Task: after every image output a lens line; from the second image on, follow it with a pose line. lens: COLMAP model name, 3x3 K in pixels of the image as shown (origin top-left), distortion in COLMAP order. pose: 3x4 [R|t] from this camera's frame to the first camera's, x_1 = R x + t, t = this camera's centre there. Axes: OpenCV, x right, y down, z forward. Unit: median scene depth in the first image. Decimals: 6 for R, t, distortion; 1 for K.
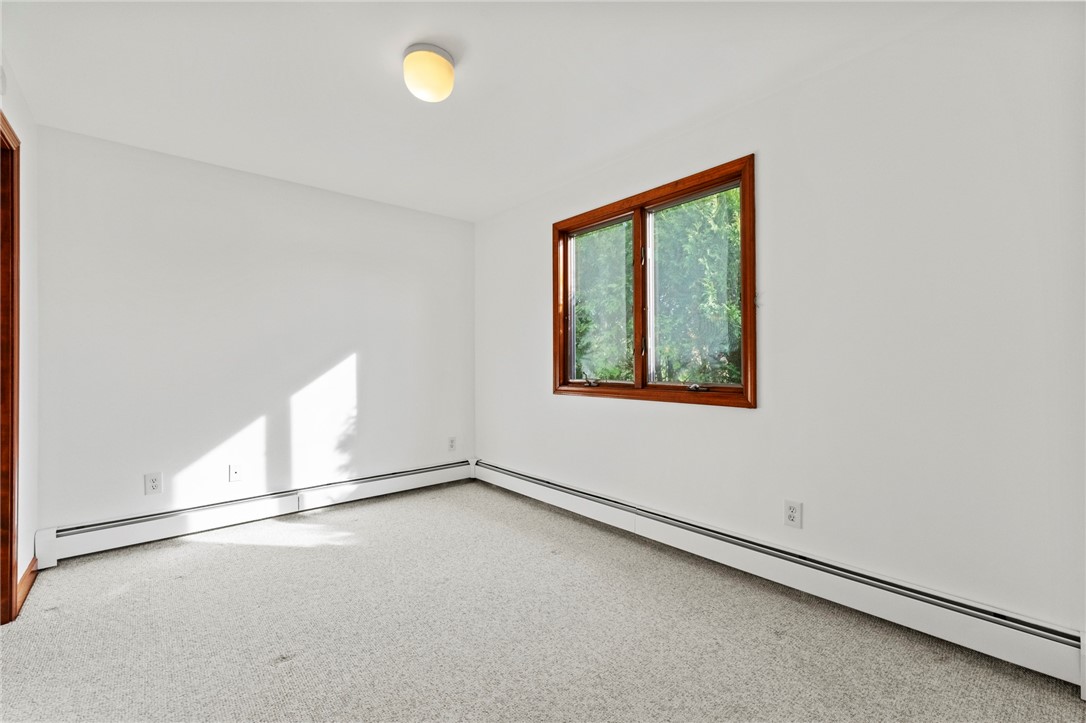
lens RADIAL K [[458.4, 0, 539.7], [0, 458.4, 357.4], [0, 0, 1]] dist [-0.000115, -0.000084]
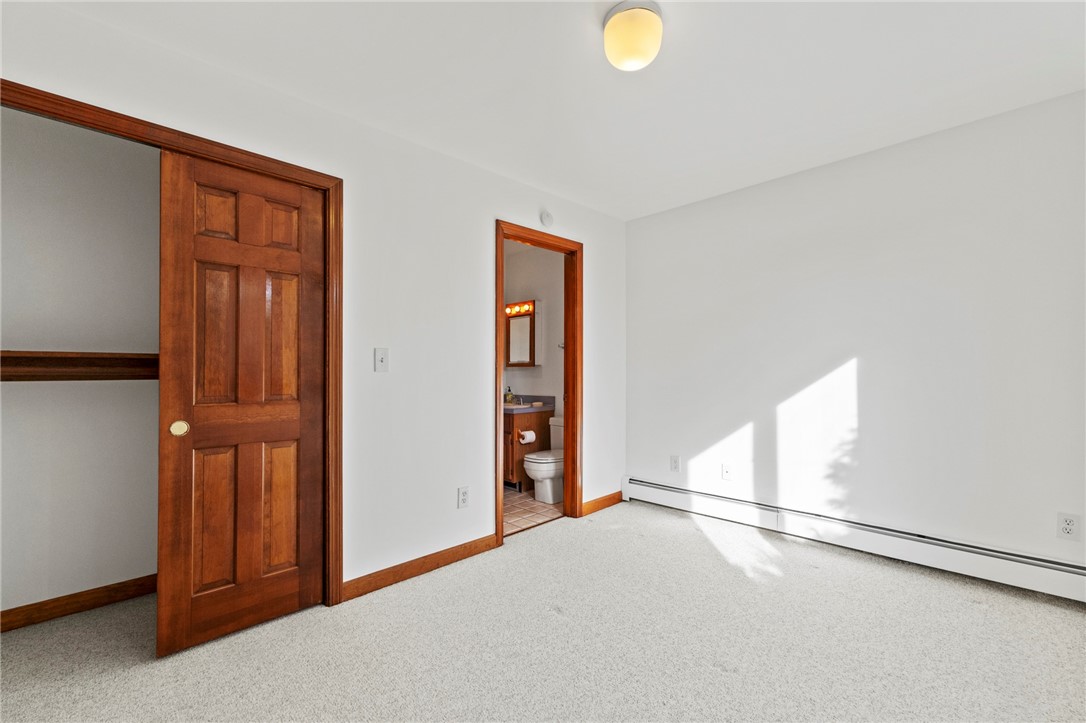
lens RADIAL K [[458.4, 0, 541.4], [0, 458.4, 368.9], [0, 0, 1]] dist [-0.000115, -0.000084]
pose [[0.070209, 0.003229, -0.997527, 0.363236], [0.013058, 0.999906, 0.004156, -0.000207], [0.997447, -0.013318, 0.070160, 0.473719]]
